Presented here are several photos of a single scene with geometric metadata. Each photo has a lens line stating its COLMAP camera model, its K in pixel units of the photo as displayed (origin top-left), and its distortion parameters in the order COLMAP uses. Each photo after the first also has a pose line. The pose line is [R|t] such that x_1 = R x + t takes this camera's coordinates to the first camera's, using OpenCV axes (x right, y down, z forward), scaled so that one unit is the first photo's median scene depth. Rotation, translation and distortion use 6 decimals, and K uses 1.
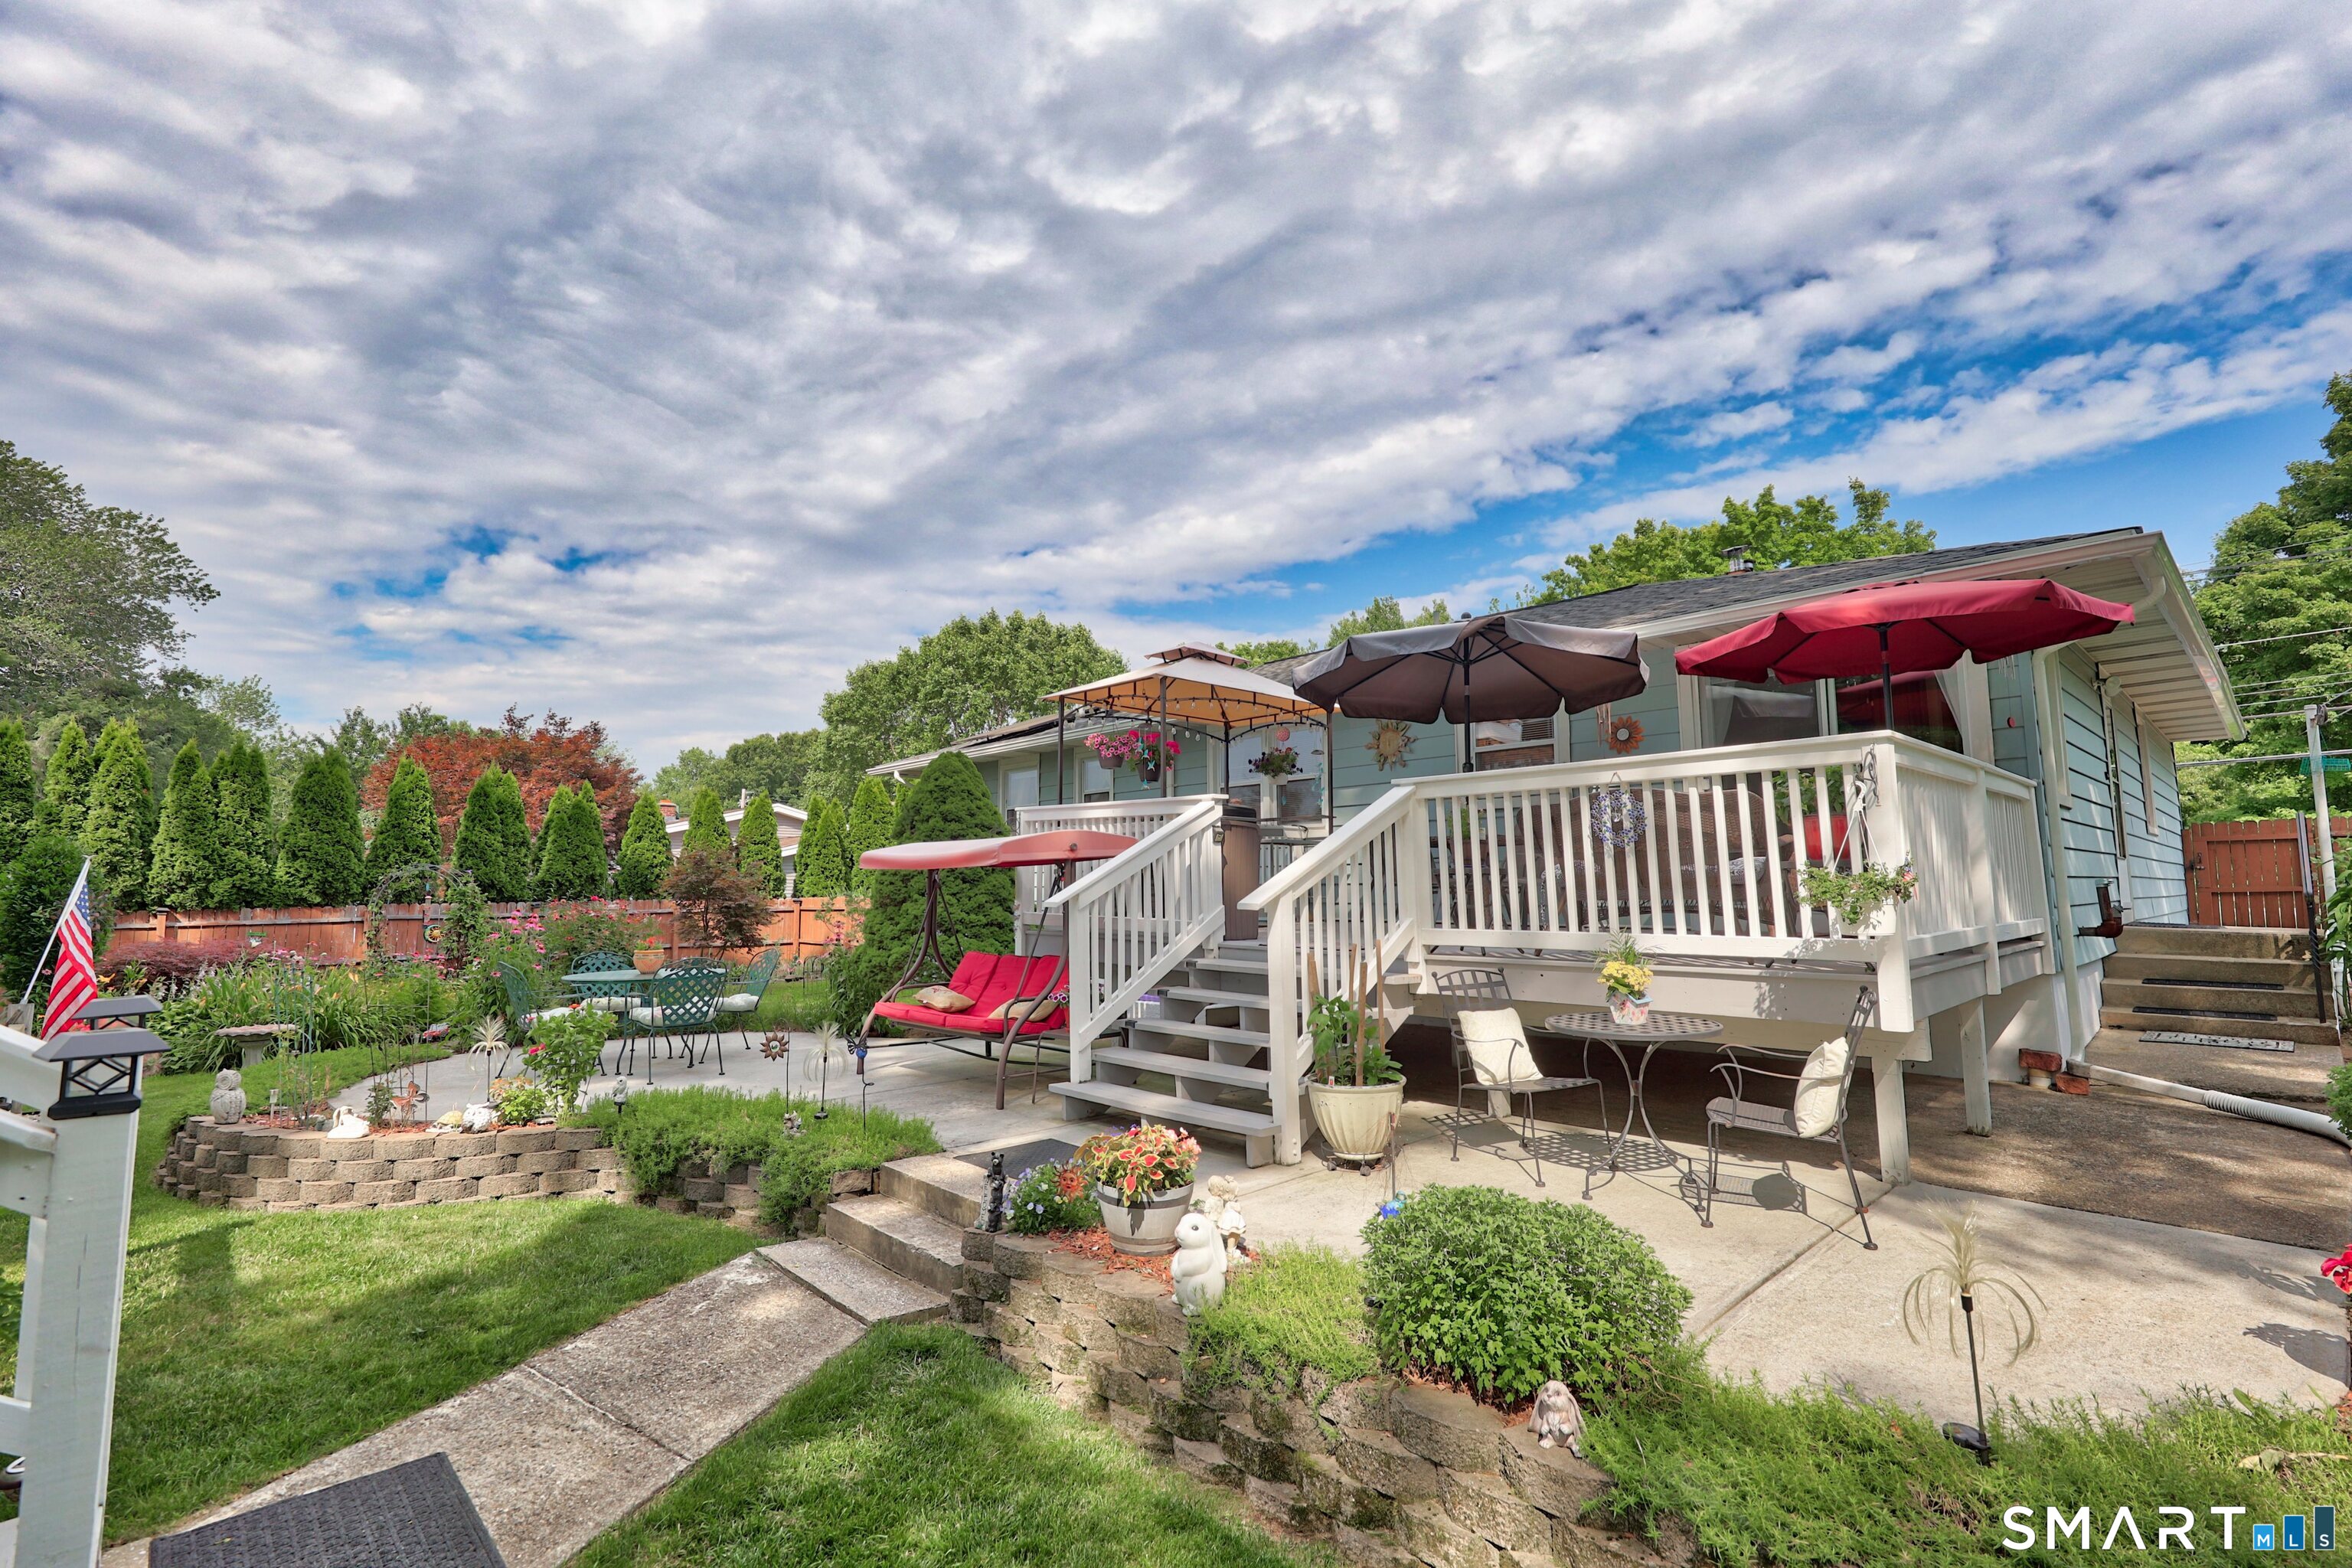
lens RADIAL K [[1054.9, 0, 1174.2], [0, 1054.9, 746.4], [0, 0, 1]] dist [0.018698, -0.020913]
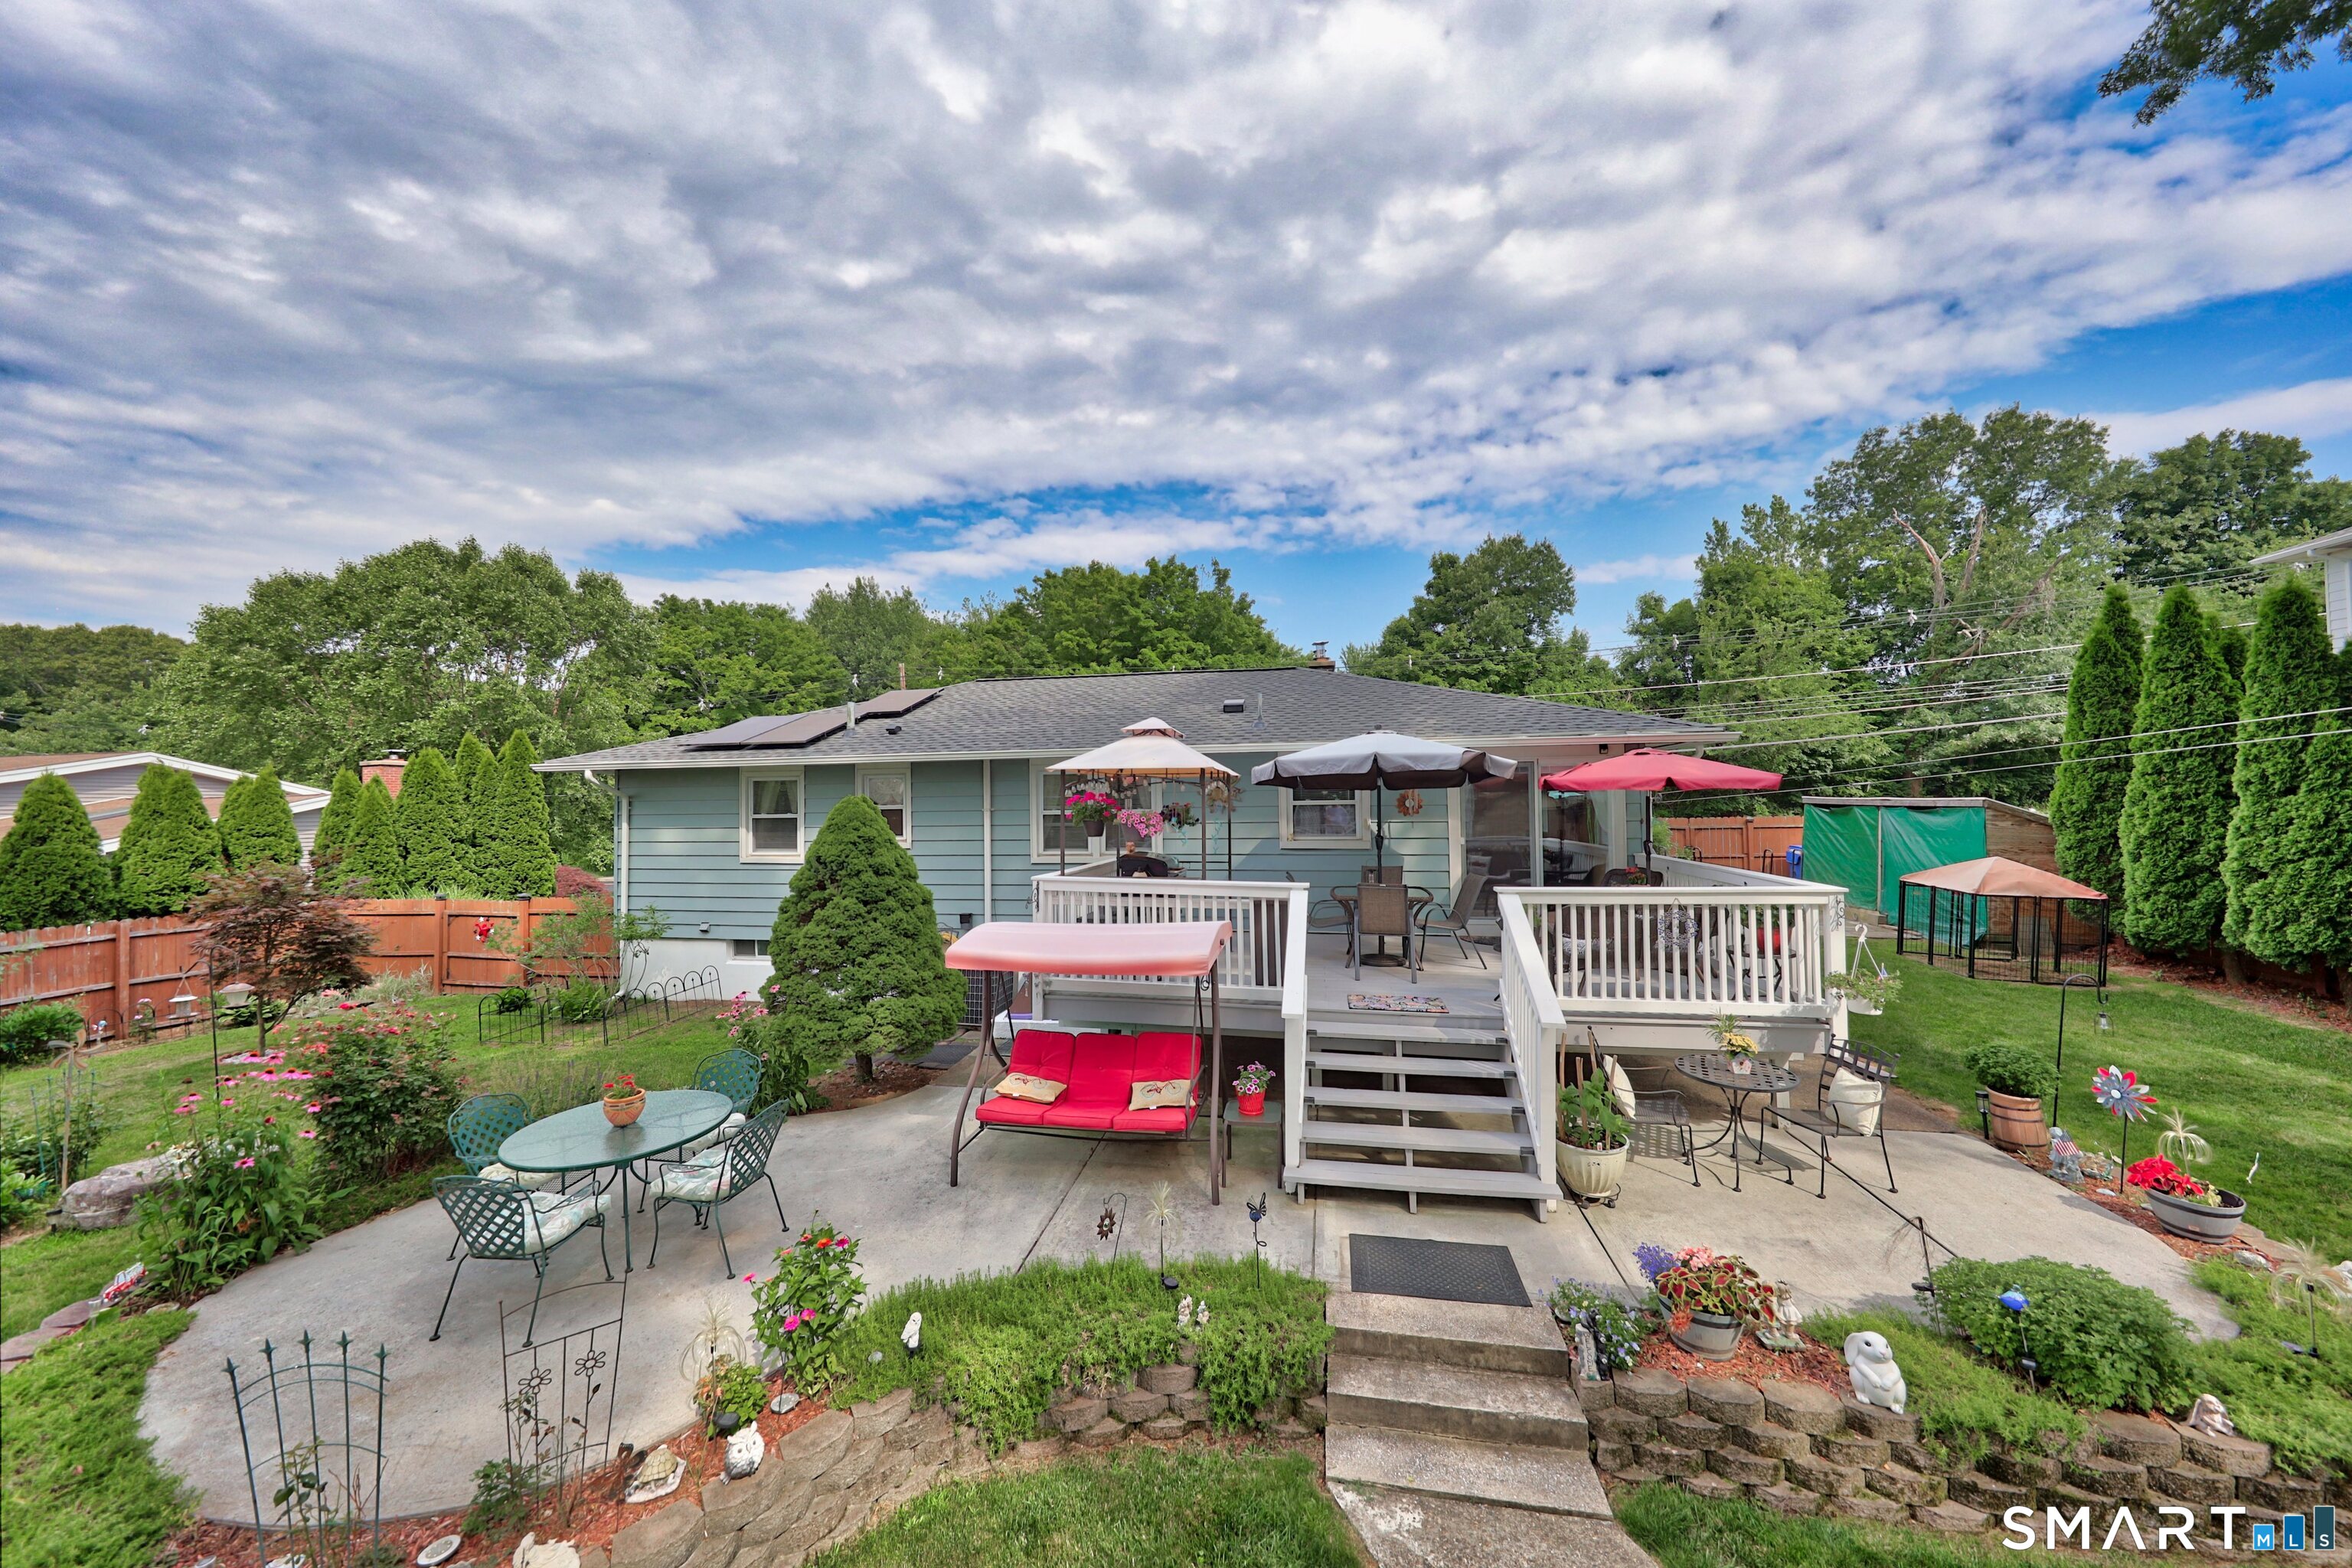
lens RADIAL K [[808.3, 0, 1162.7], [0, 808.3, 759.5], [0, 0, 1]] dist [0.000432, -0.000007]
pose [[0.786408, 0.019674, 0.617394, -0.181627], [-0.077849, 0.994680, 0.067463, -0.040120], [-0.612782, -0.101116, 0.783756, 0.106737]]
